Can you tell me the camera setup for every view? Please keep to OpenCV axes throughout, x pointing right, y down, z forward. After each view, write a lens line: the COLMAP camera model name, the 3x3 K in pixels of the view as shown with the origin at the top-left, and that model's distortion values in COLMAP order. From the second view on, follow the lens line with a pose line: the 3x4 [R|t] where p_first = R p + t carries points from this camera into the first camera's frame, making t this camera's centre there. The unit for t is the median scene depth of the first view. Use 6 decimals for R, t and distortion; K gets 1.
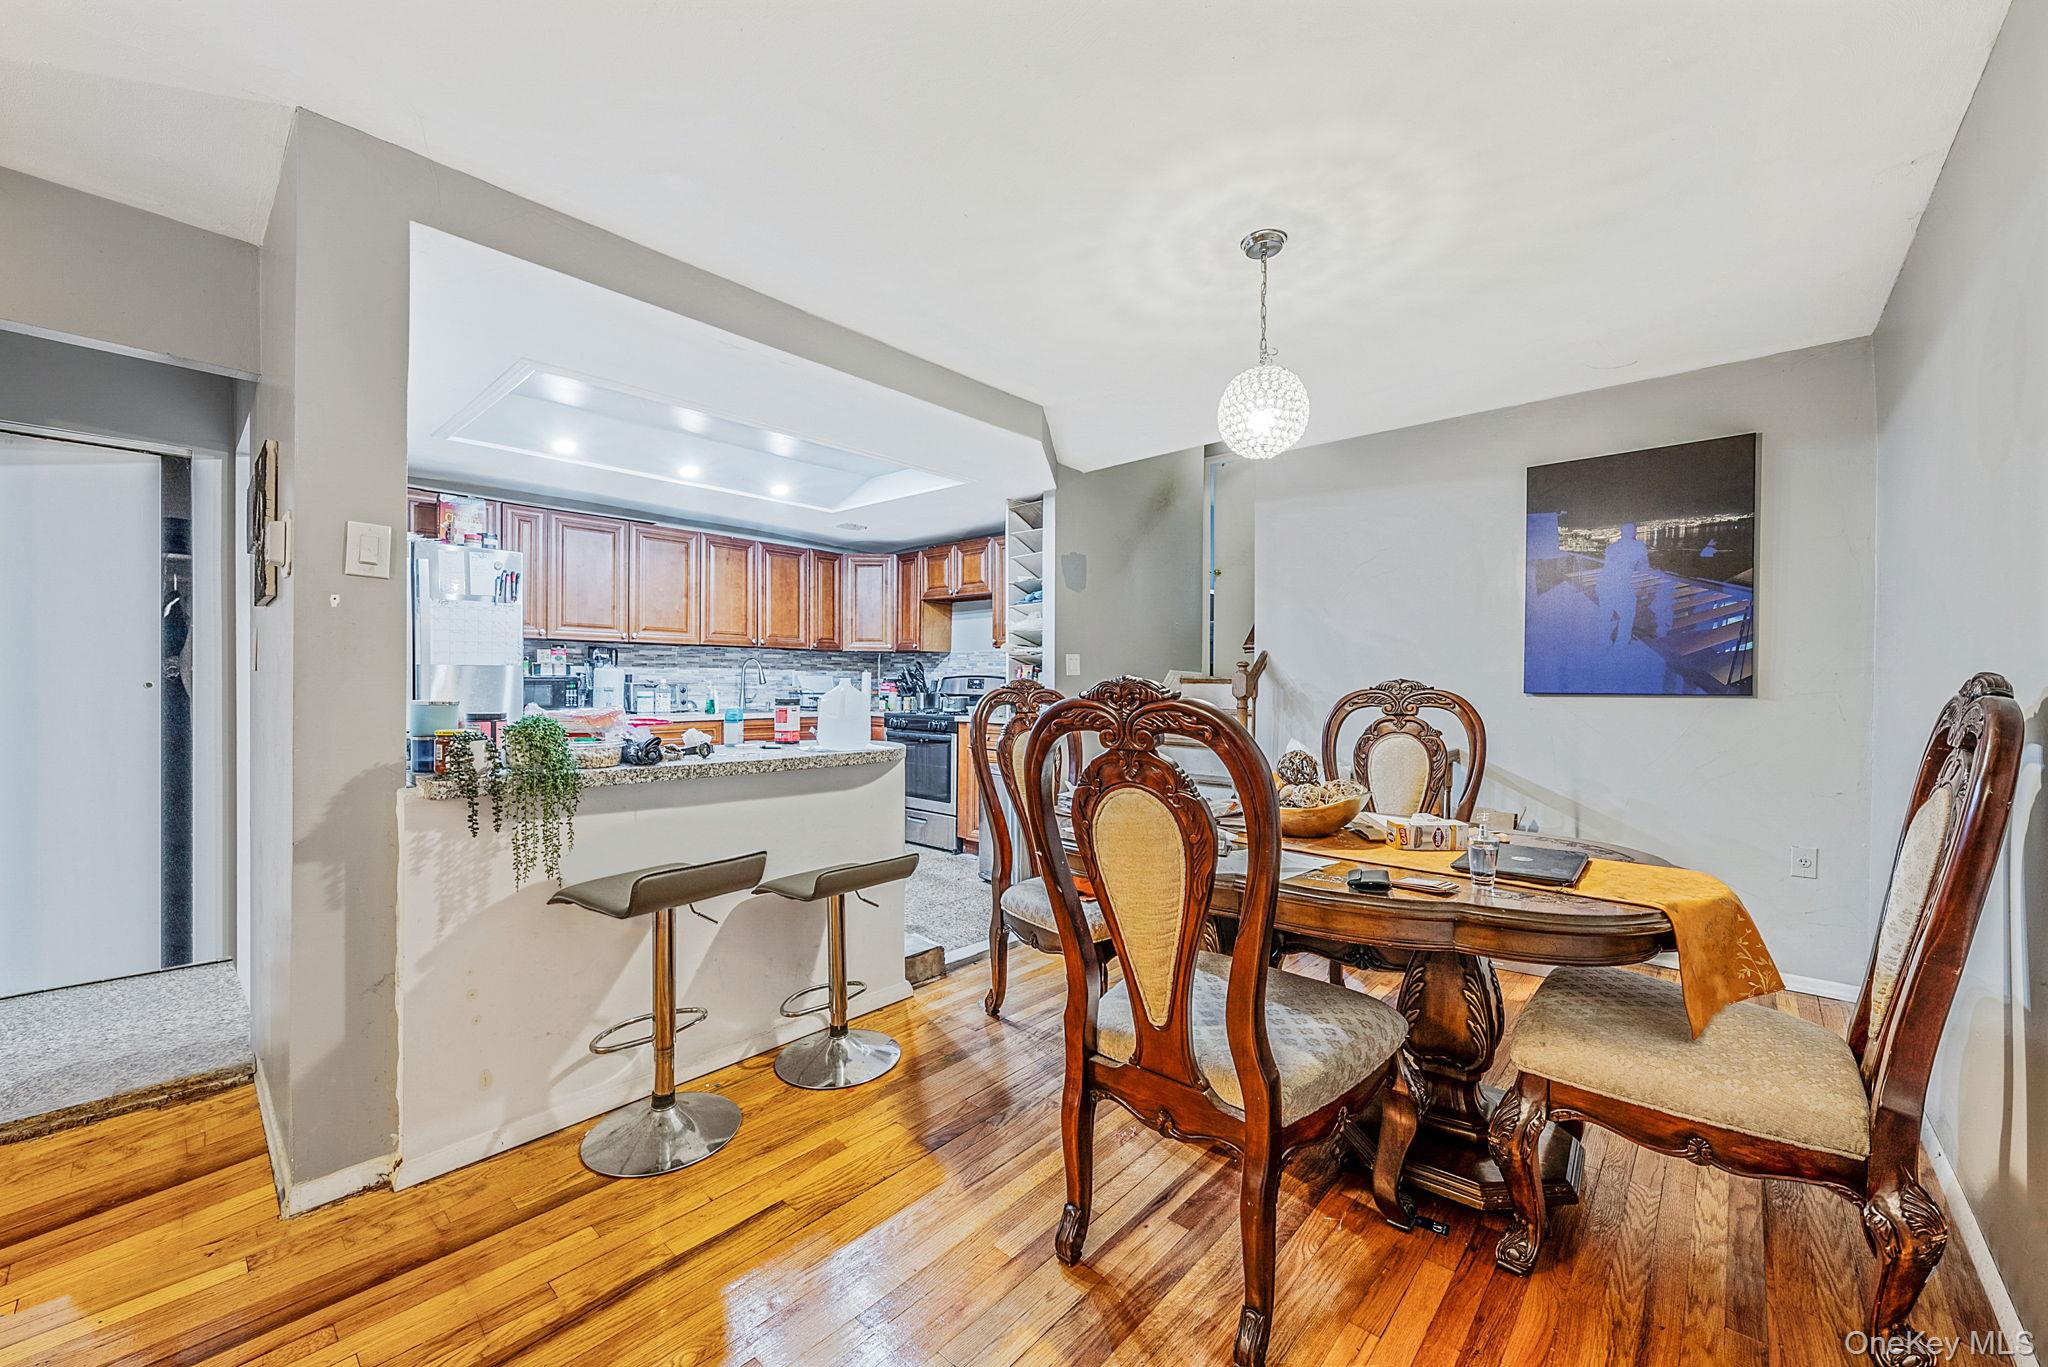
lens RADIAL K [[780.1, 0, 1022.9], [0, 780.1, 685.9], [0, 0, 1]] dist [-0.005459, 0.000187]
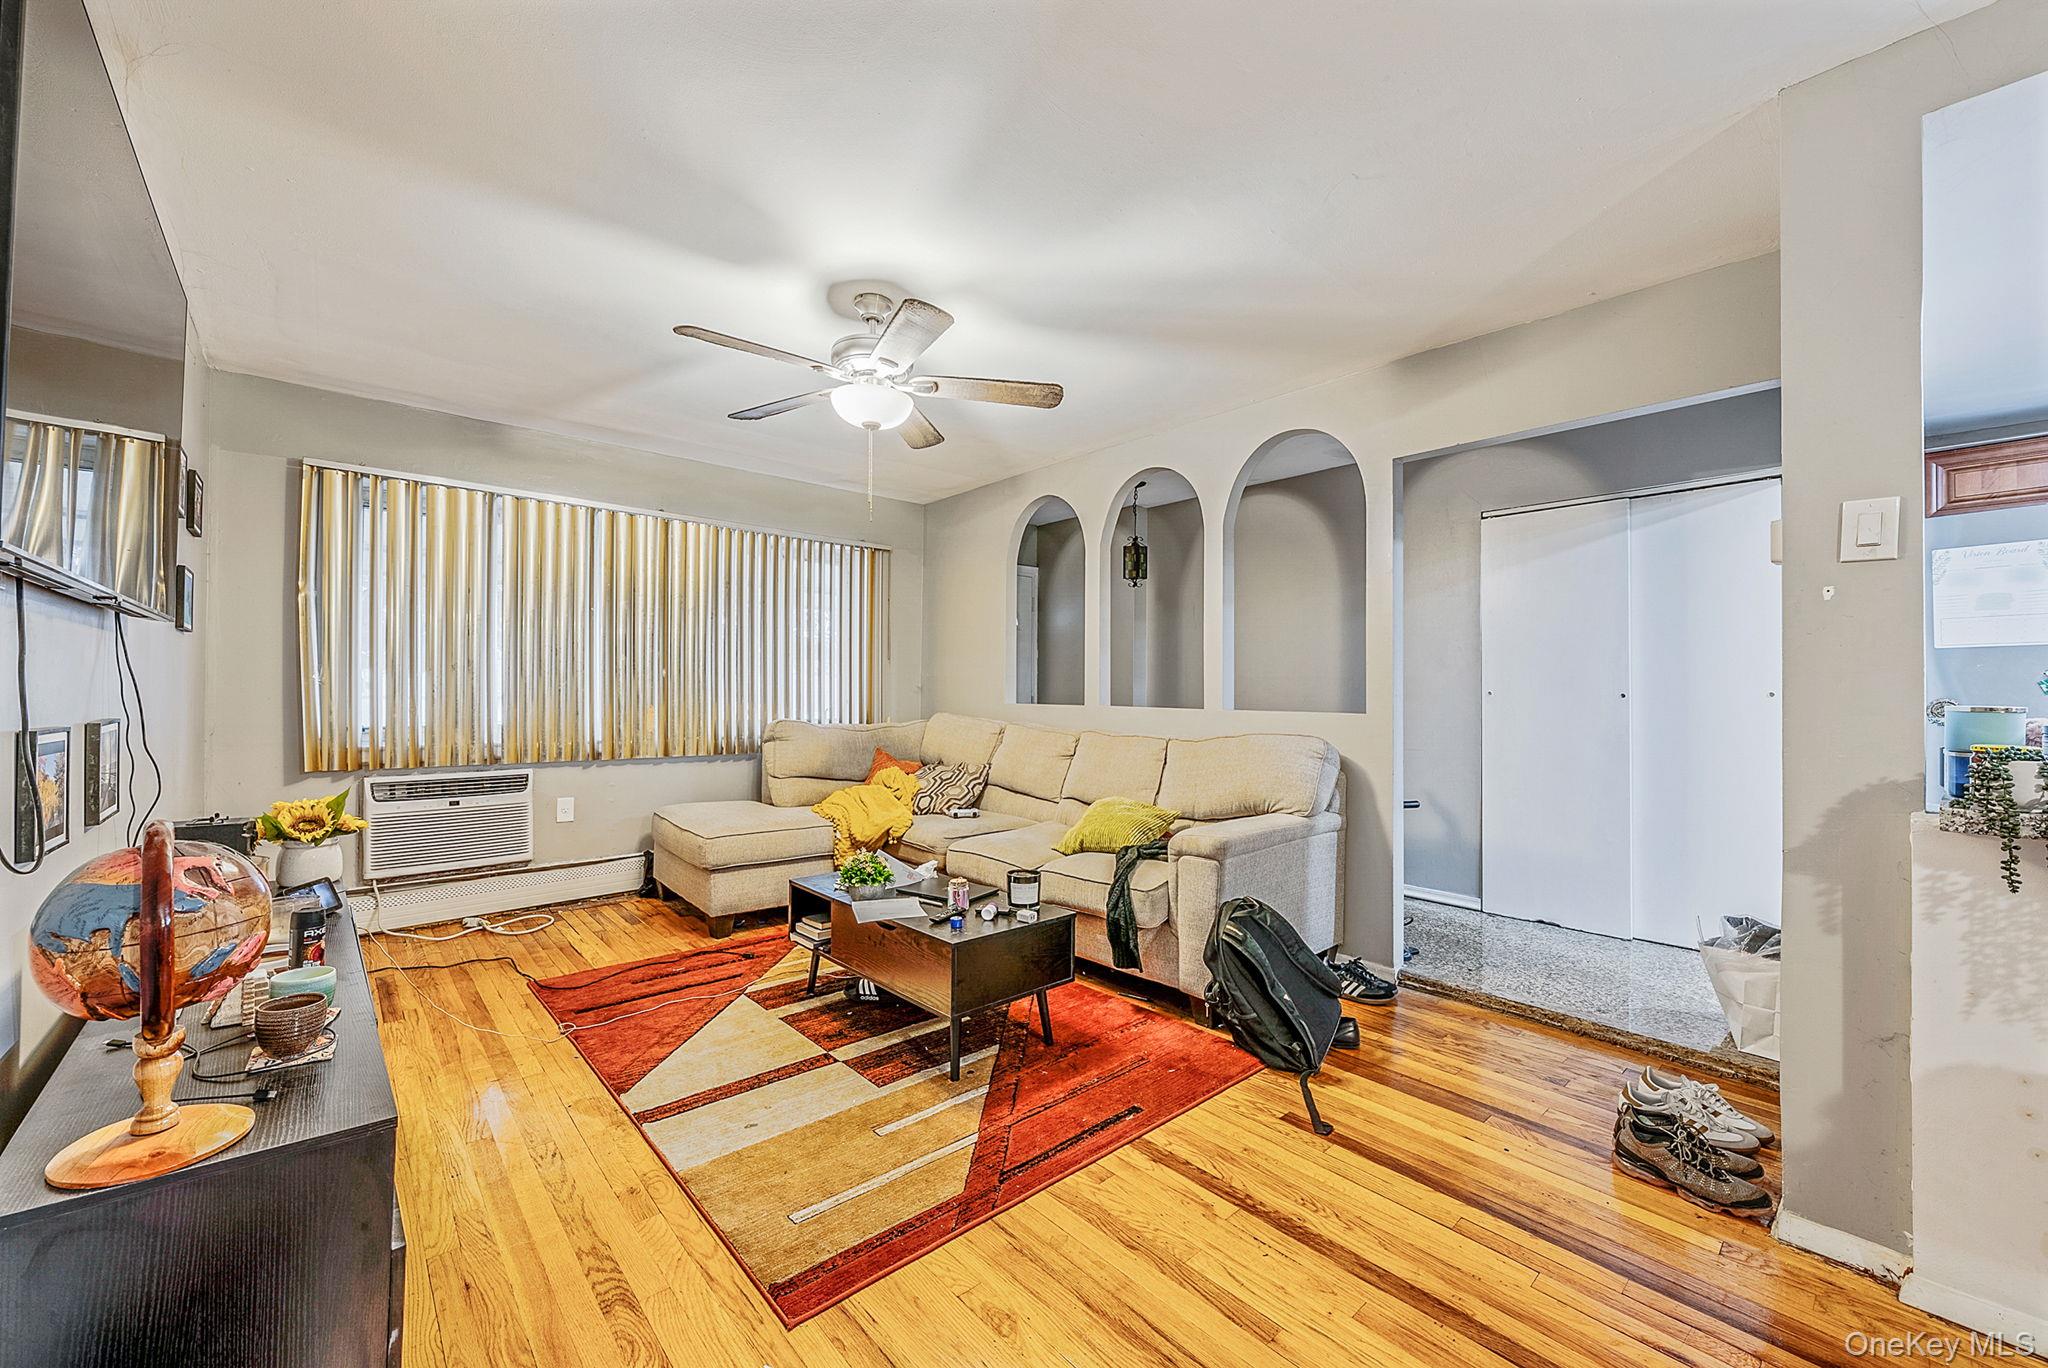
lens RADIAL K [[806.6, 0, 1021.1], [0, 806.6, 687.0], [0, 0, 1]] dist [0.001824, 0.000214]
pose [[-0.113580, -0.013602, -0.993436, 0.093311], [-0.009268, 0.999877, -0.012630, 0.012079], [0.993486, 0.007773, -0.113692, 0.097904]]
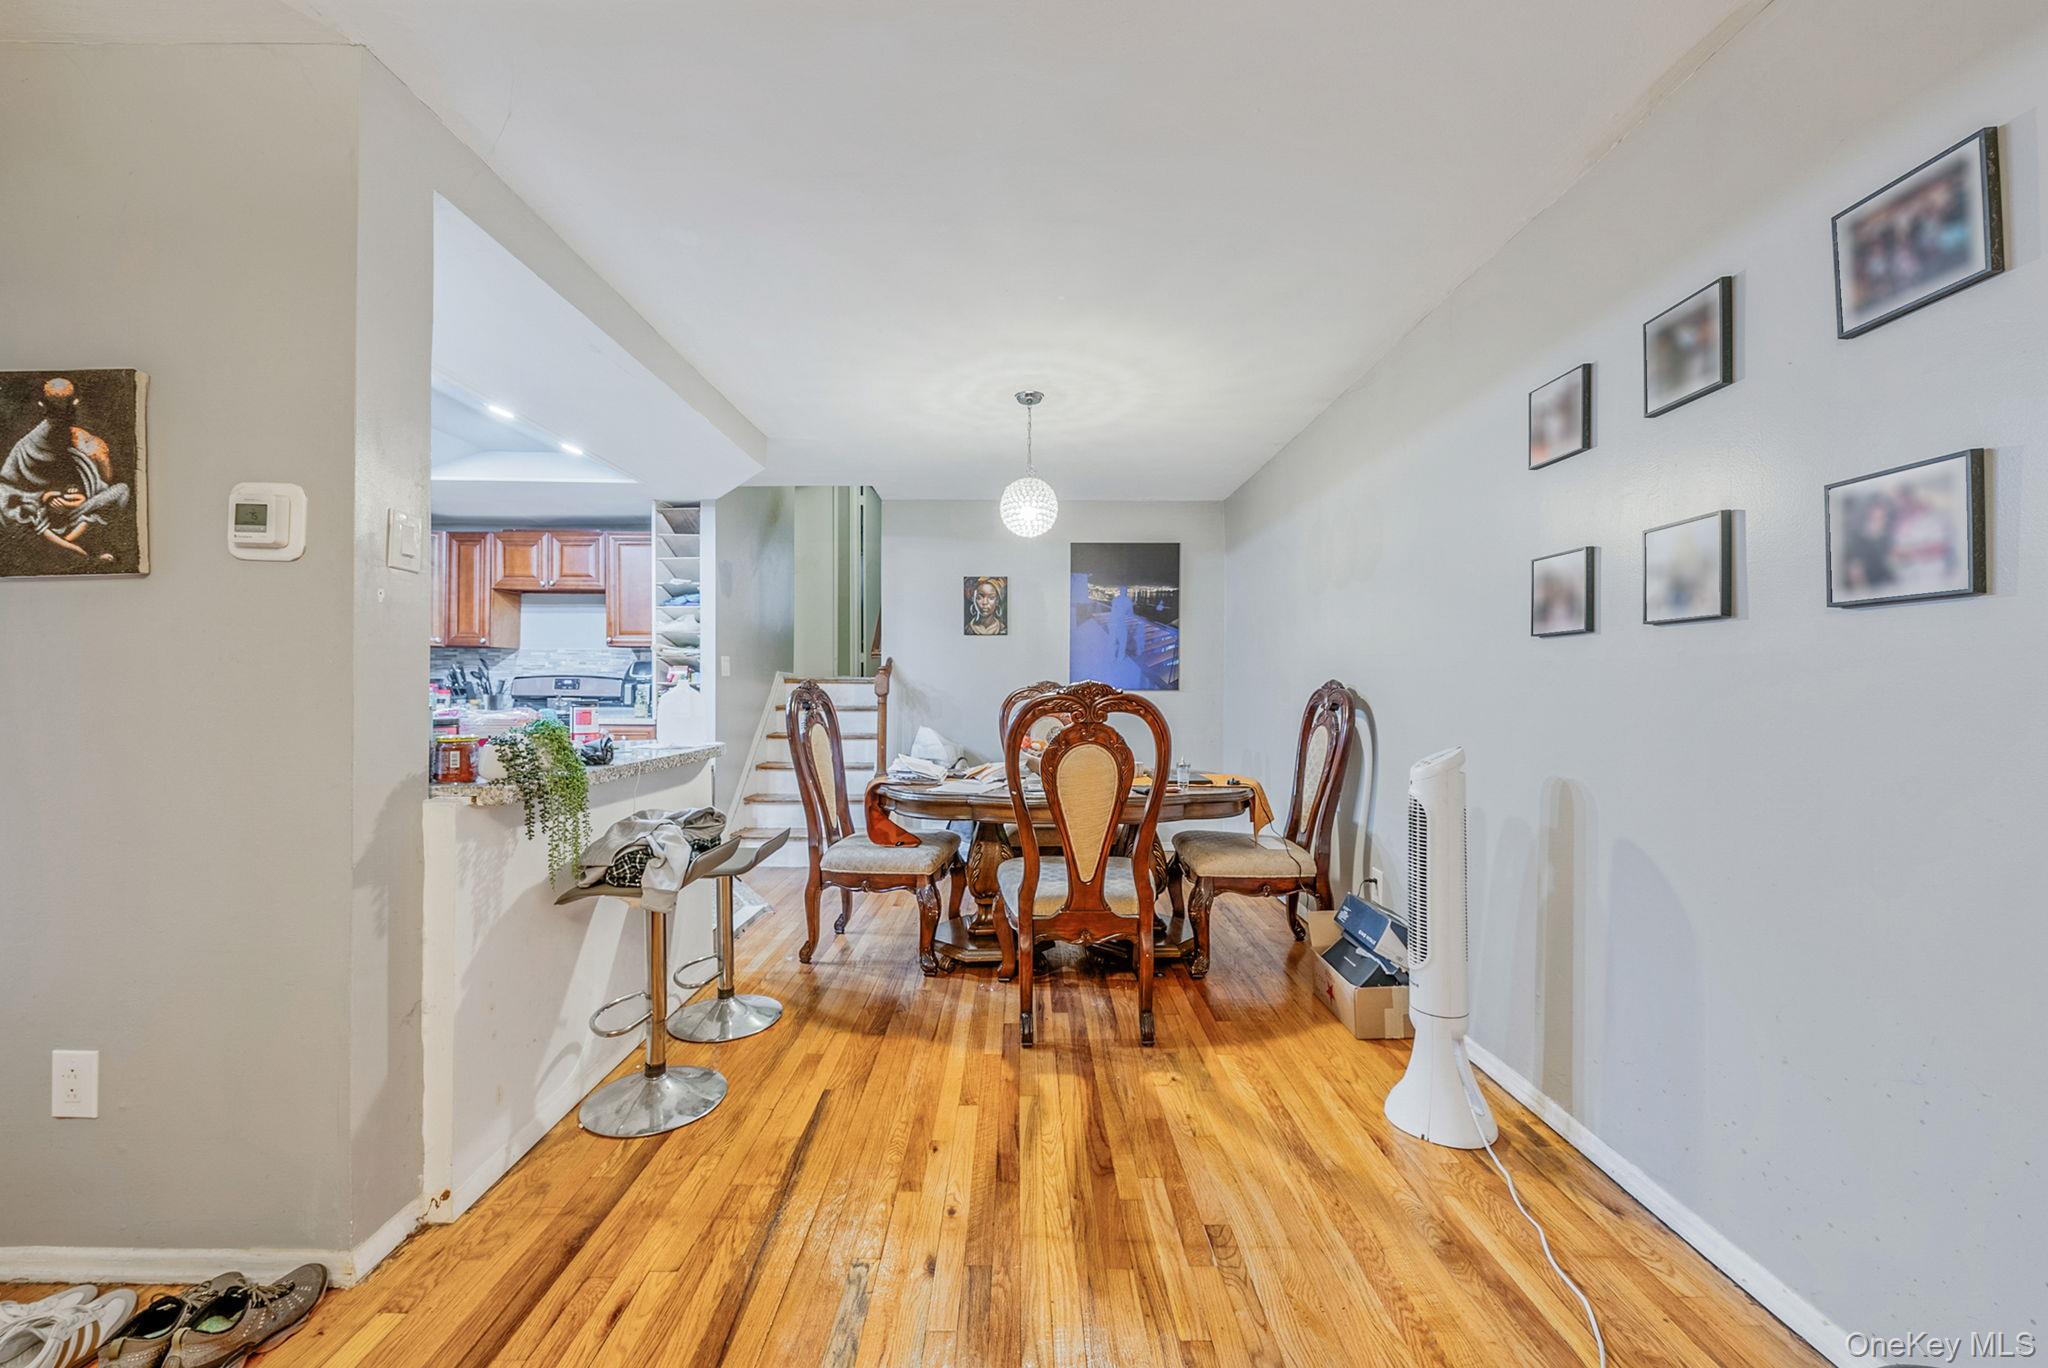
lens RADIAL K [[795.1, 0, 1014.7], [0, 795.1, 685.0], [0, 0, 1]] dist [-0.003628, -0.000265]
pose [[0.743486, -0.003662, 0.668741, -0.555160], [0.003203, 0.999993, 0.001915, -0.003124], [-0.668743, 0.000718, 0.743493, -0.105490]]
